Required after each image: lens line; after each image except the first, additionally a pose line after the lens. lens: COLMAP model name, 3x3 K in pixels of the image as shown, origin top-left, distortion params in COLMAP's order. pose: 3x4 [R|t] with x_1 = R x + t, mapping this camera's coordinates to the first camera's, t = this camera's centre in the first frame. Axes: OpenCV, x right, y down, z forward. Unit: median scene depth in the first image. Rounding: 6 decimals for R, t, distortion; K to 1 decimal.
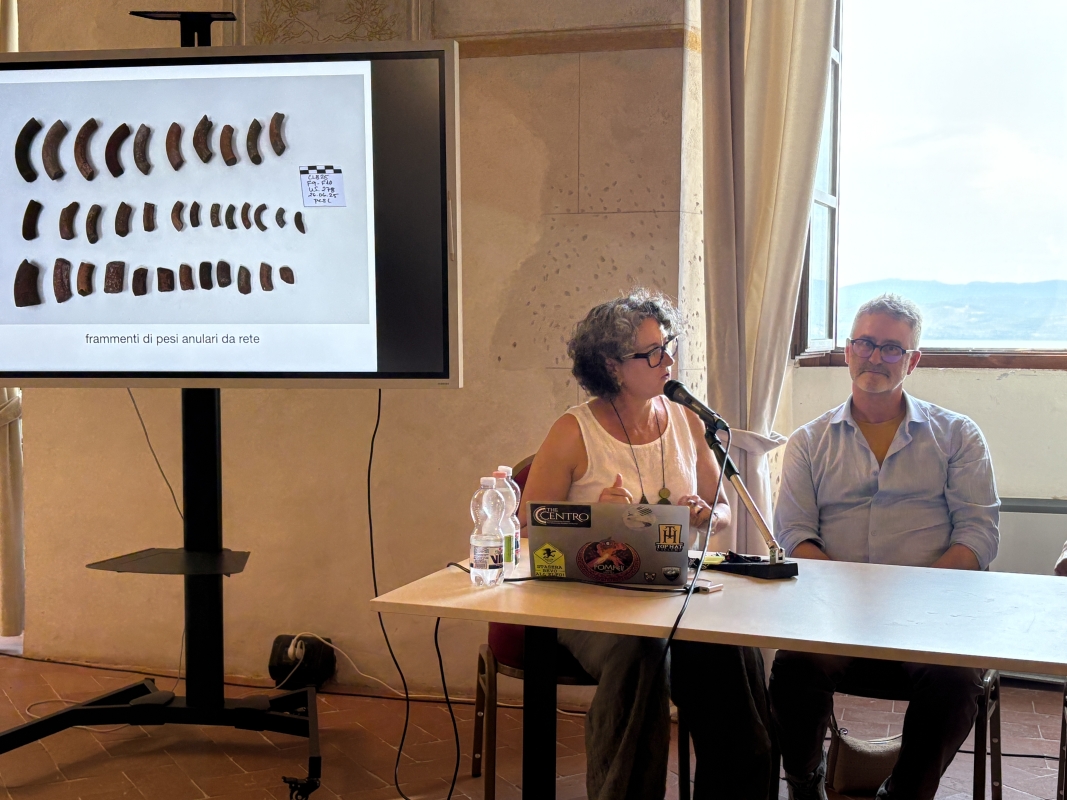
lens RADIAL K [[1372.7, 0, 533.5], [0, 1372.7, 400.0], [0, 0, 1]] dist [0.010712, -0.022033]
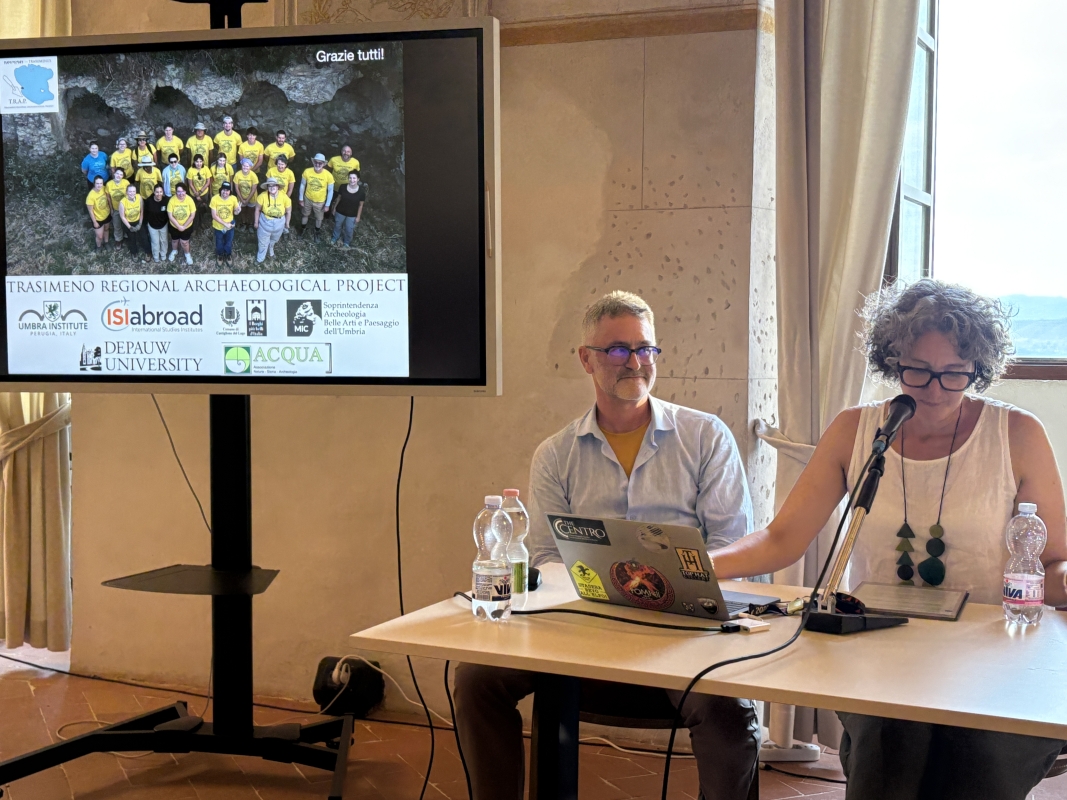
lens RADIAL K [[1372.7, 0, 533.5], [0, 1372.7, 400.0], [0, 0, 1]] dist [0.010712, -0.022033]
pose [[0.996872, 0.006840, -0.078737, 0.037956], [-0.007574, 0.999931, -0.009034, 0.001812], [0.078670, 0.009602, 0.996854, 0.079476]]
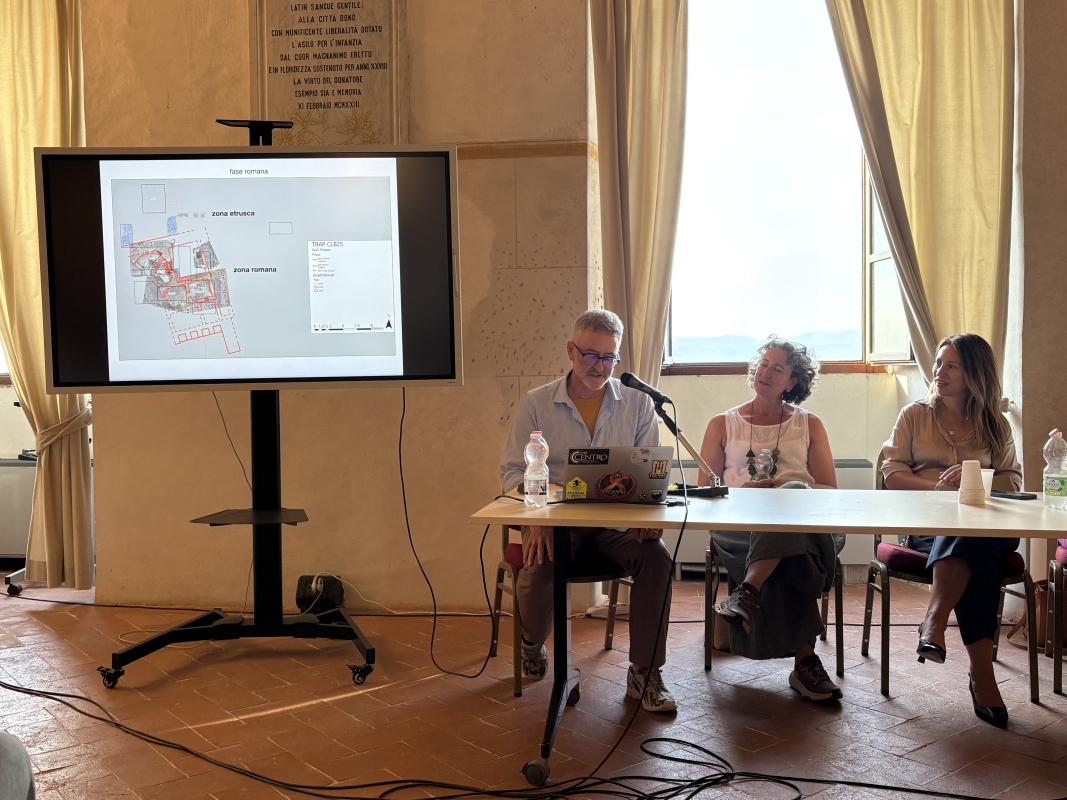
lens RADIAL K [[995.7, 0, 575.5], [0, 995.7, 393.5], [0, 0, 1]] dist [-0.002029, -0.089676]
pose [[0.982301, -0.021713, 0.186046, -0.117660], [0.026689, 0.999349, -0.024284, 0.025162], [-0.185398, 0.028820, 0.982241, -0.038328]]
